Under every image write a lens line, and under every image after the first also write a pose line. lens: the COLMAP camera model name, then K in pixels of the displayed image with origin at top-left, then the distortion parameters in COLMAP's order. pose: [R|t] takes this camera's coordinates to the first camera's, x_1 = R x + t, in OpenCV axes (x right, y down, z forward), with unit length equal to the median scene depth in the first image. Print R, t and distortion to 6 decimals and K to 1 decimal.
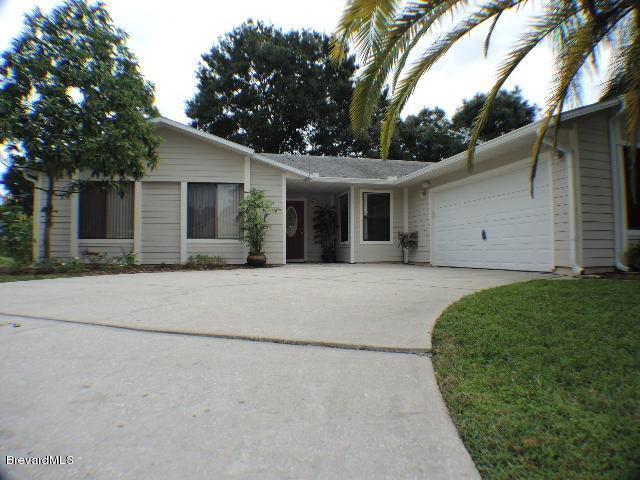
lens RADIAL K [[444.5, 0, 323.8], [0, 444.5, 240.4], [0, 0, 1]] dist [-0.176754, 0.018046]
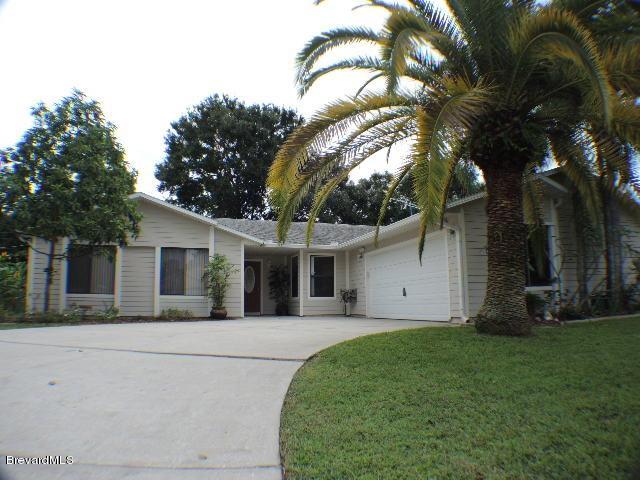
lens RADIAL K [[444.5, 0, 323.8], [0, 444.5, 240.4], [0, 0, 1]] dist [-0.176754, 0.018046]
pose [[0.996498, 0.005120, 0.083465, 0.025731], [0.004780, 0.993004, -0.117984, -0.008804], [-0.083485, 0.117970, 0.989502, -0.176542]]
